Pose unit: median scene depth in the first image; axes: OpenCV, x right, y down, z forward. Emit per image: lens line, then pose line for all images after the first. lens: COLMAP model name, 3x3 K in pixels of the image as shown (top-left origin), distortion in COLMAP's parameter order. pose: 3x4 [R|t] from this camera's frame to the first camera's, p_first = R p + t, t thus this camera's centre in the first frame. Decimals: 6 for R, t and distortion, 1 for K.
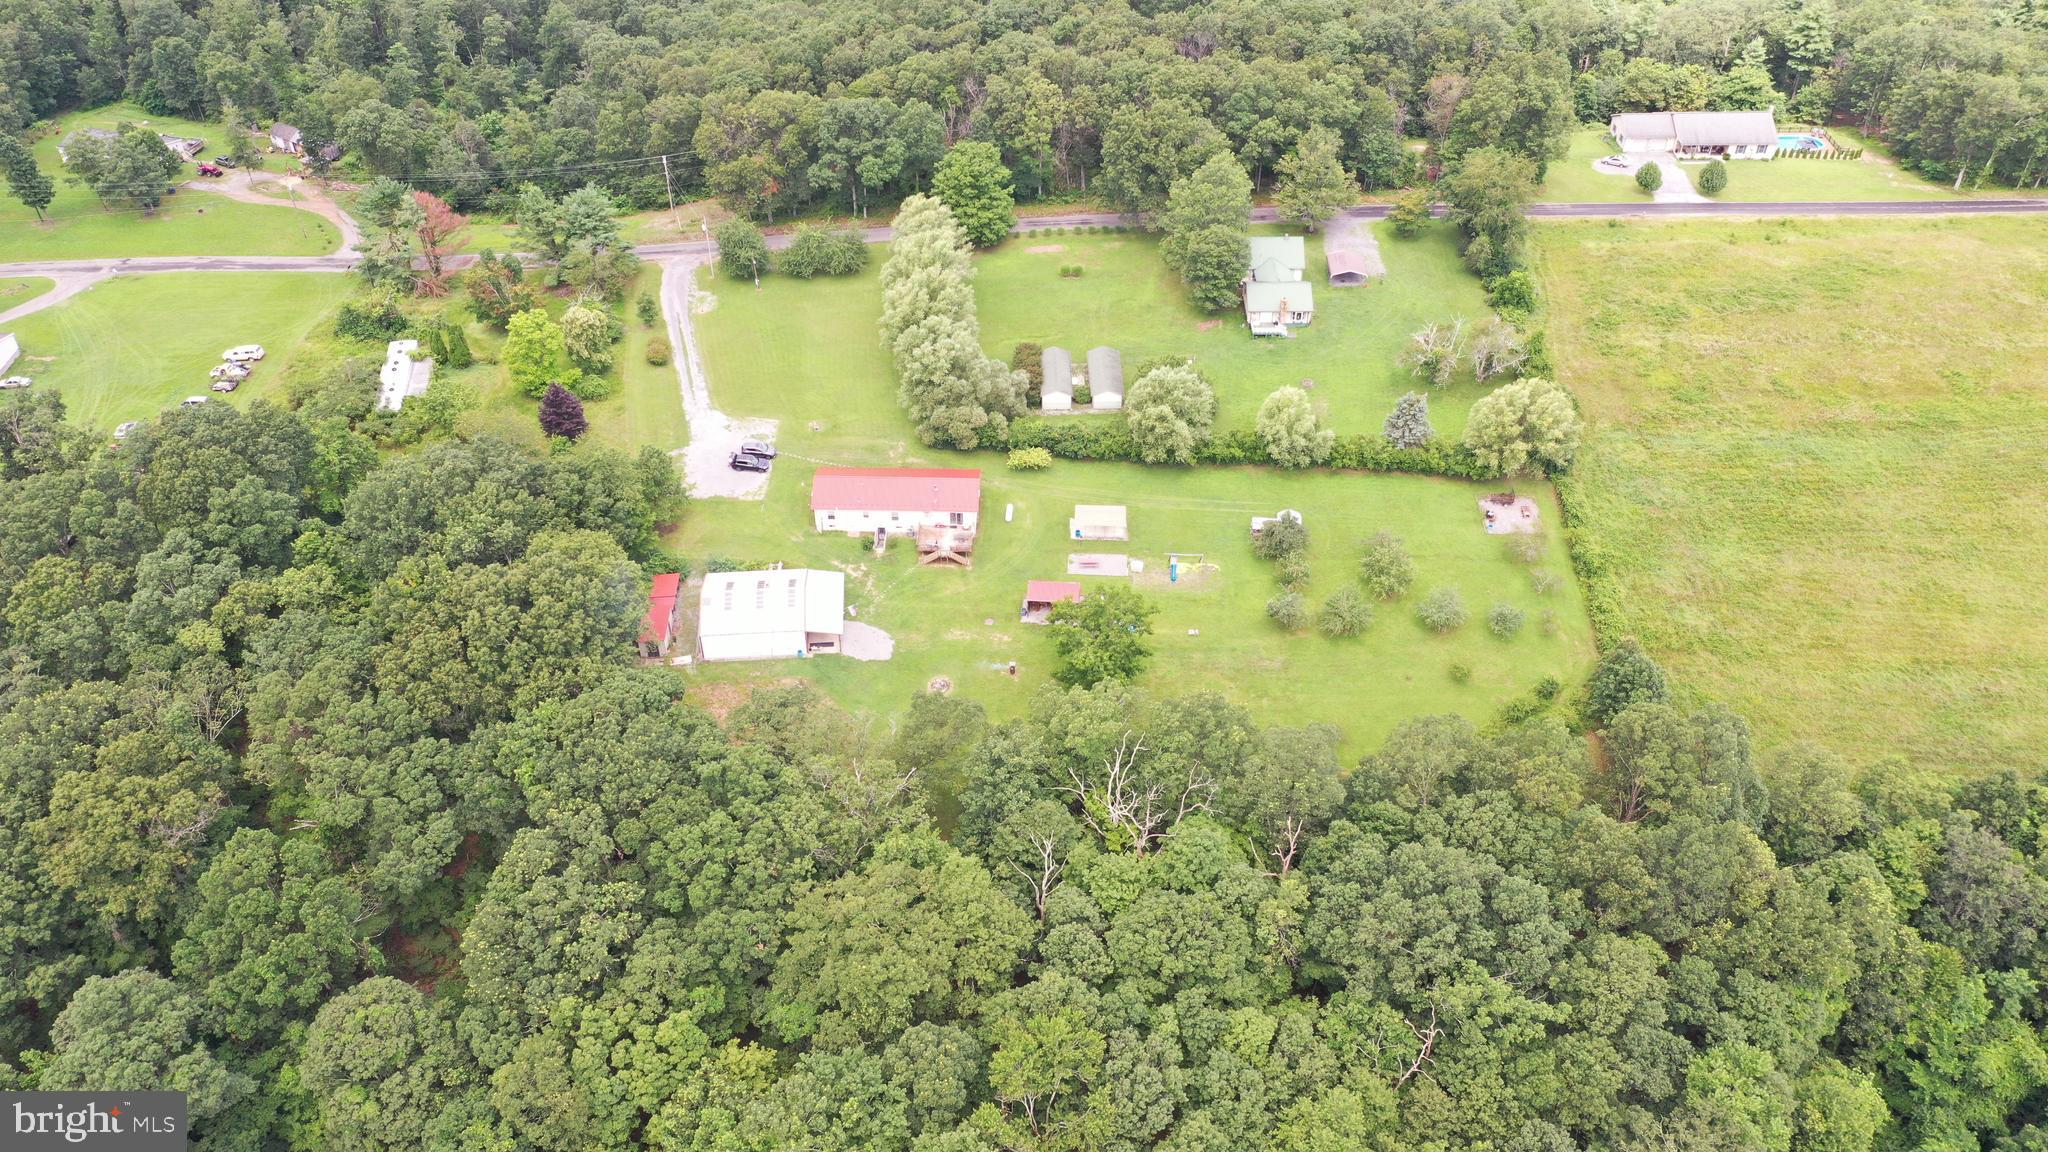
lens RADIAL K [[1623.0, 0, 1026.3], [0, 1623.0, 576.9], [0, 0, 1]] dist [0.013230, 0.000393]
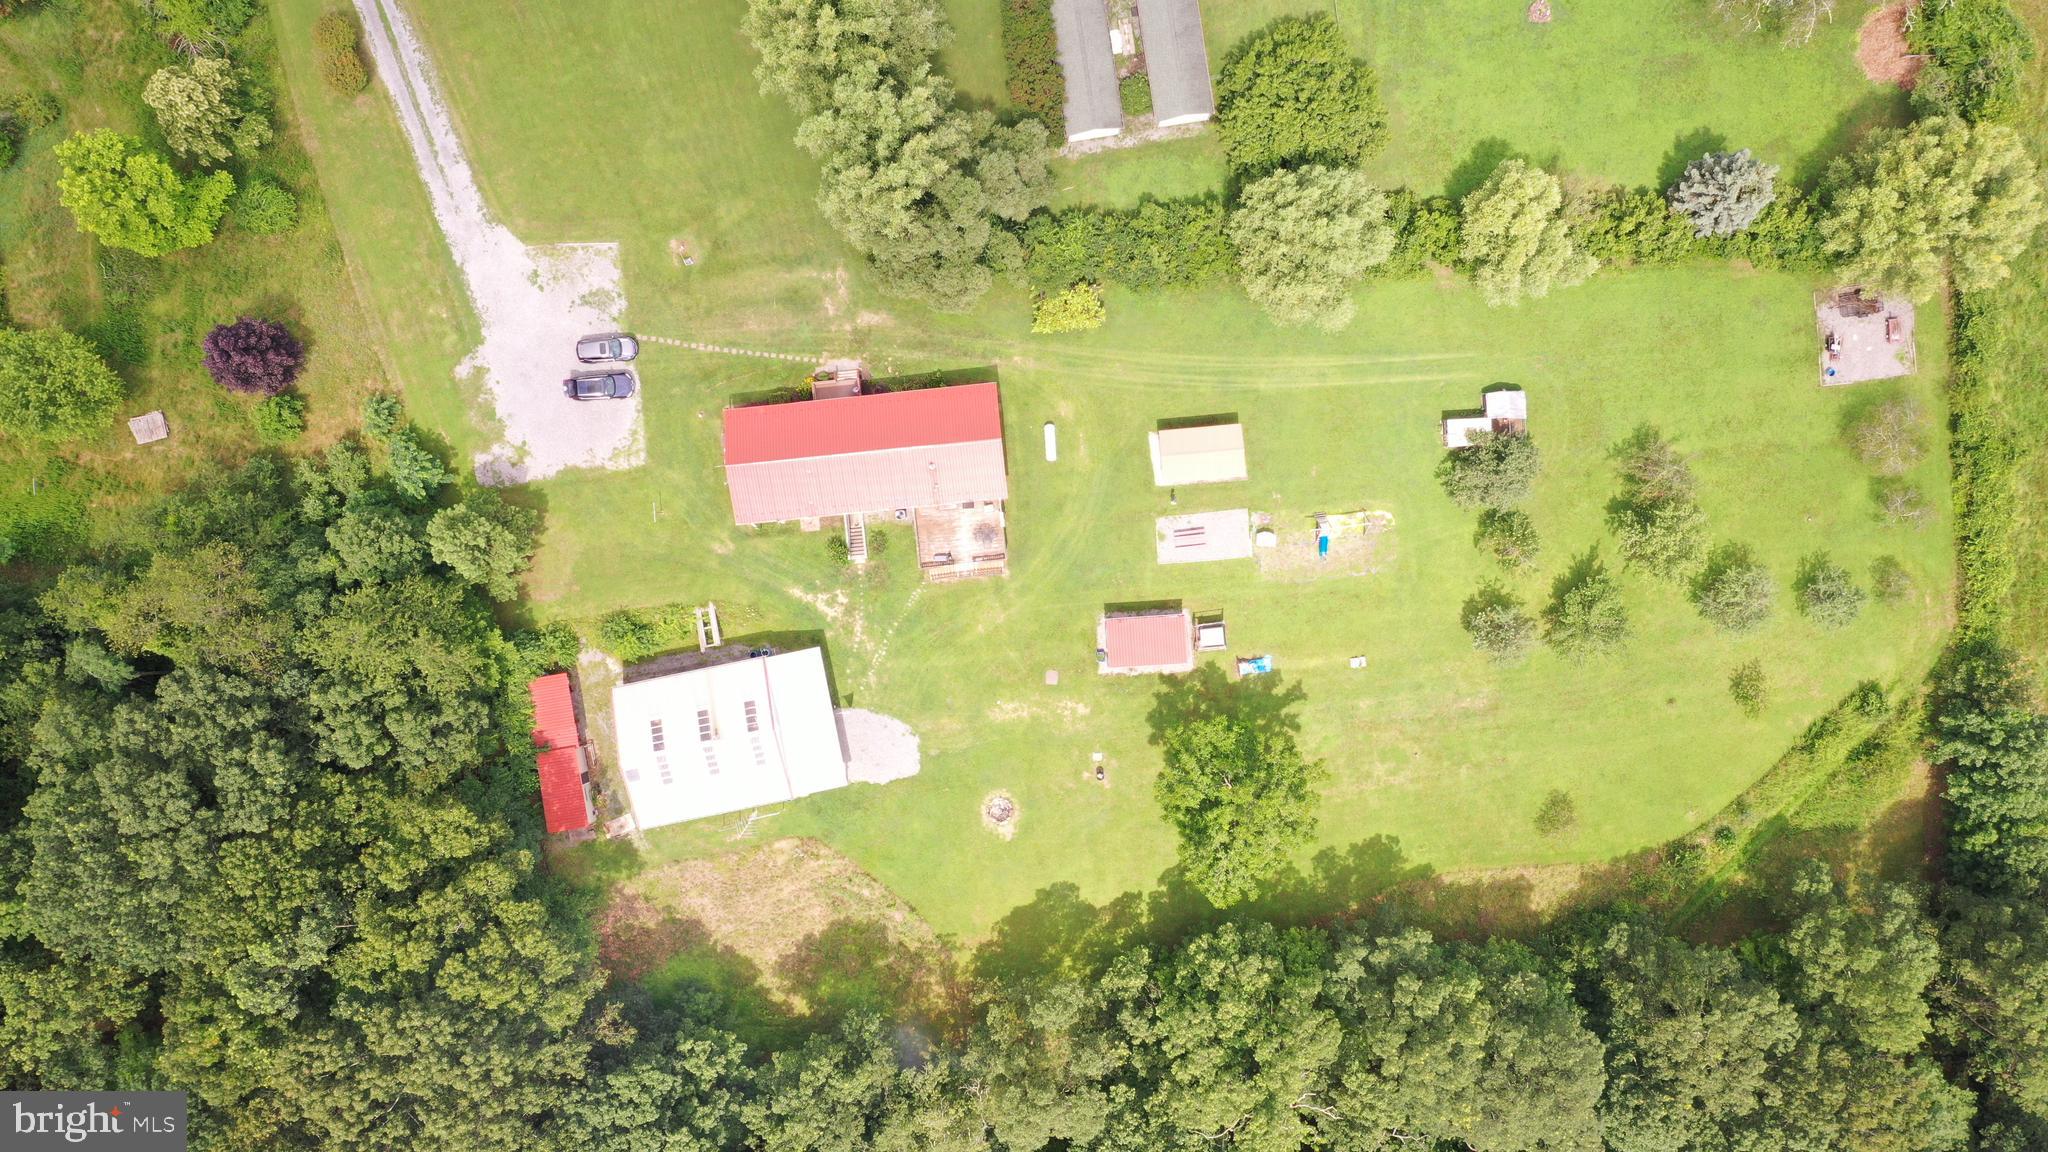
lens RADIAL K [[1614.0, 0, 1020.4], [0, 1614.0, 571.4], [0, 0, 1]] dist [0.010372, 0.012209]
pose [[0.991800, -0.127230, -0.012065, -0.020514], [0.091490, 0.640922, 0.762135, -0.470368], [-0.089234, -0.756989, 0.647306, 0.564615]]
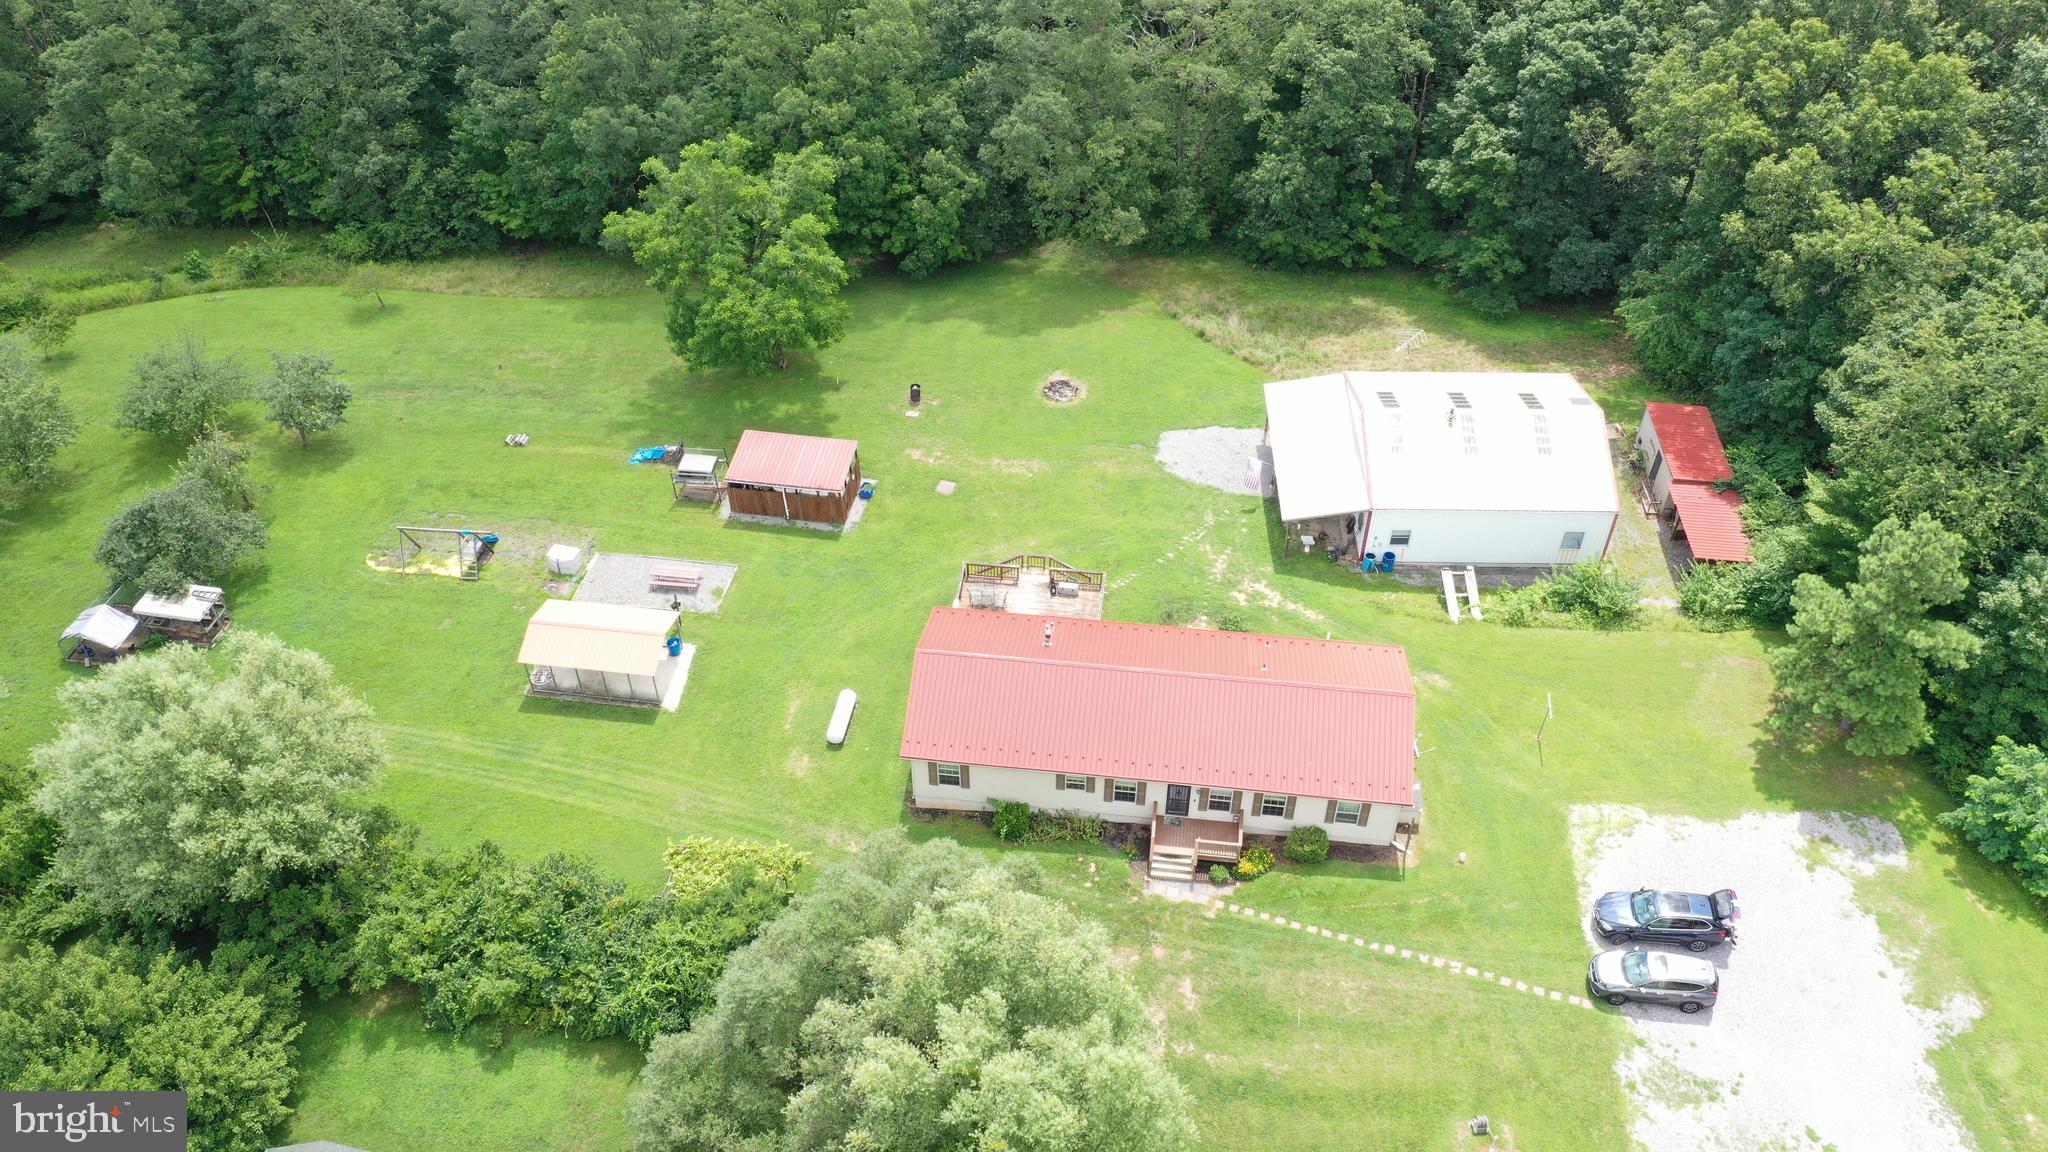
lens RADIAL K [[1622.5, 0, 1024.8], [0, 1622.5, 579.7], [0, 0, 1]] dist [0.011774, -0.002240]
pose [[-0.995577, -0.064149, 0.068639, -0.071873], [0.062172, 0.097883, 0.993254, -0.386385], [-0.070435, 0.993128, -0.093461, 0.992942]]
